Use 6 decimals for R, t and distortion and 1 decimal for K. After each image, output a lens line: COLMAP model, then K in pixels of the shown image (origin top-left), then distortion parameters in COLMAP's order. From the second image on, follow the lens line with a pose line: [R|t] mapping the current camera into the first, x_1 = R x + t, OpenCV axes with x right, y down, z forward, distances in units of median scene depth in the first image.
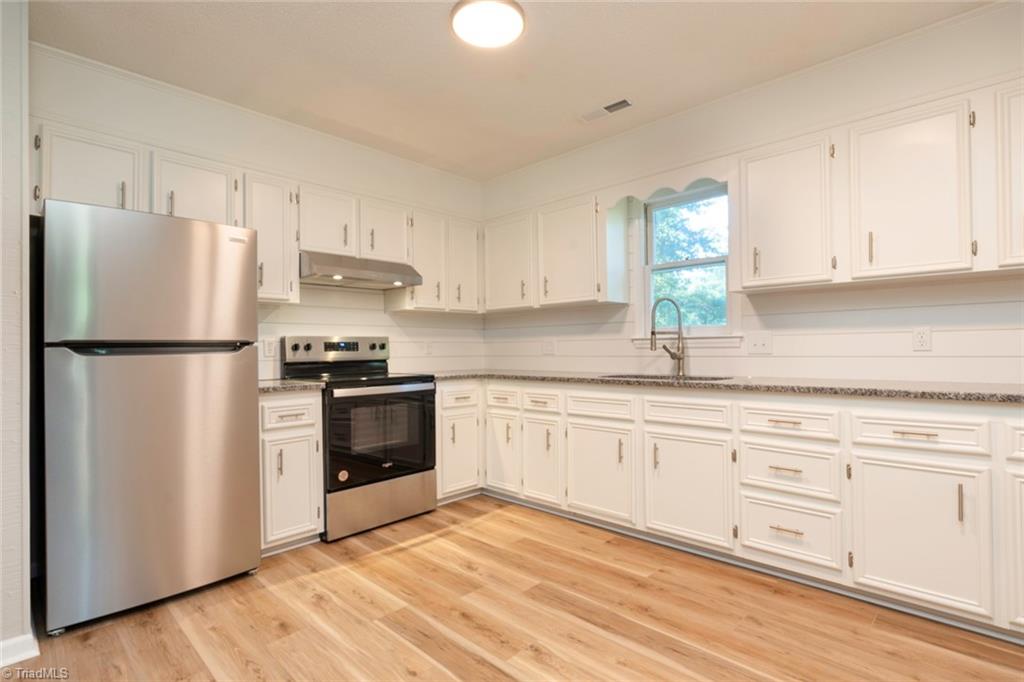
lens RADIAL K [[498.1, 0, 513.8], [0, 498.1, 345.3], [0, 0, 1]] dist [-0.002746, -0.000451]
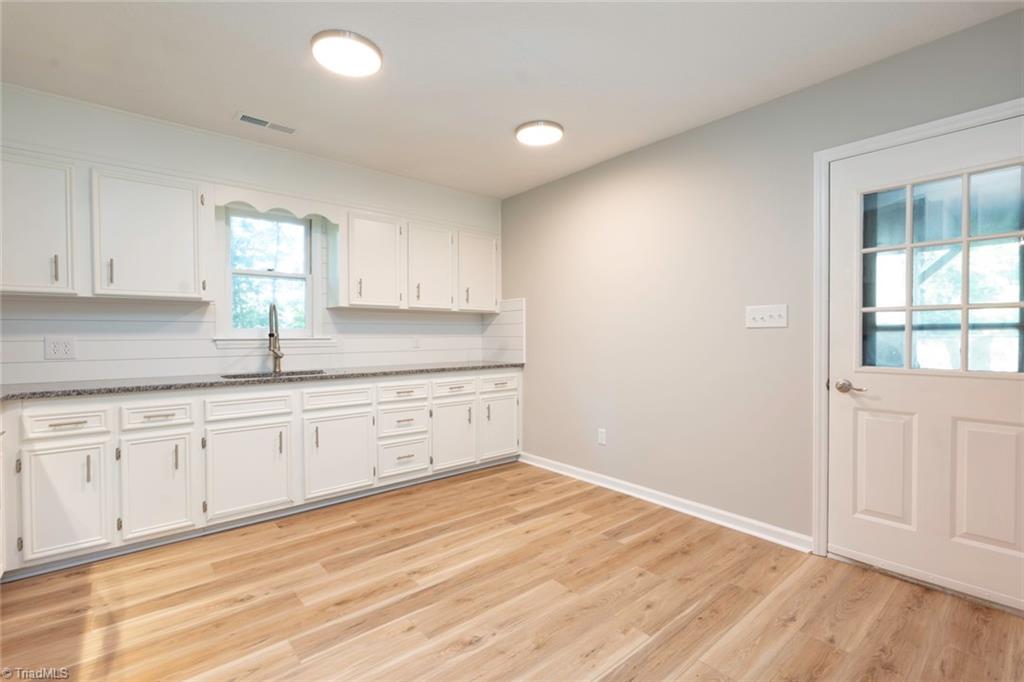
lens RADIAL K [[458.6, 0, 514.7], [0, 458.6, 345.0], [0, 0, 1]] dist [-0.000996, -0.000273]
pose [[0.101103, -0.012432, 0.994798, -0.827194], [-0.005421, 0.999900, 0.013046, -0.022061], [-0.994861, -0.006712, 0.101026, 0.424873]]
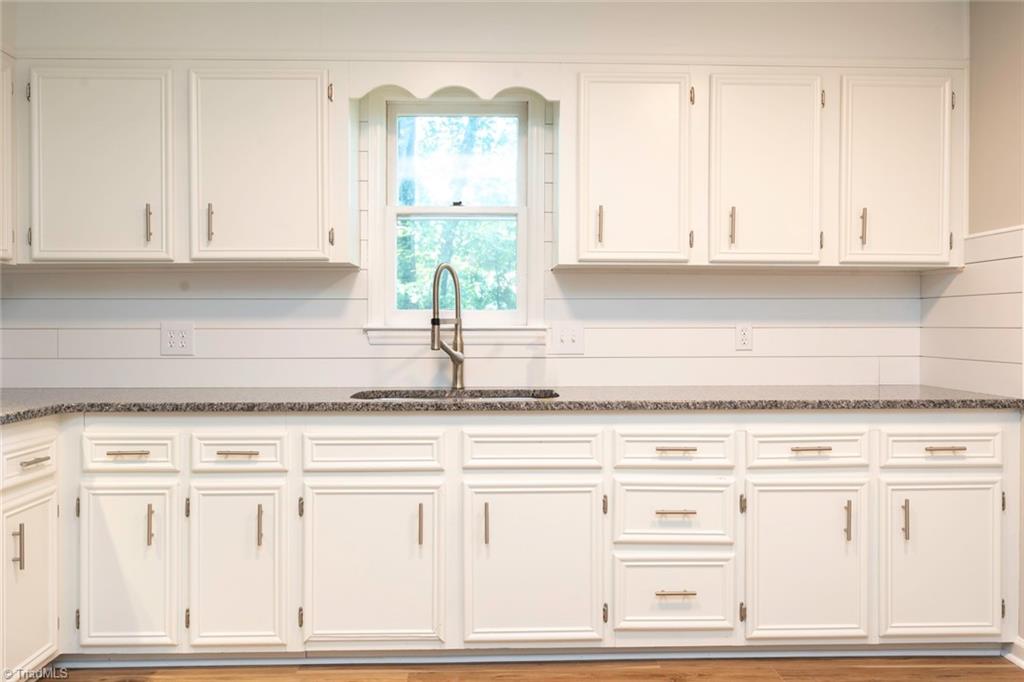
lens RADIAL K [[805.3, 0, 503.2], [0, 805.3, 333.1], [0, 0, 1]] dist [-0.003183, 0.010969]
pose [[0.702557, 0.001536, 0.711626, -0.435808], [-0.012726, 0.999865, 0.010405, -0.025710], [-0.711514, -0.016366, 0.702481, 0.300008]]
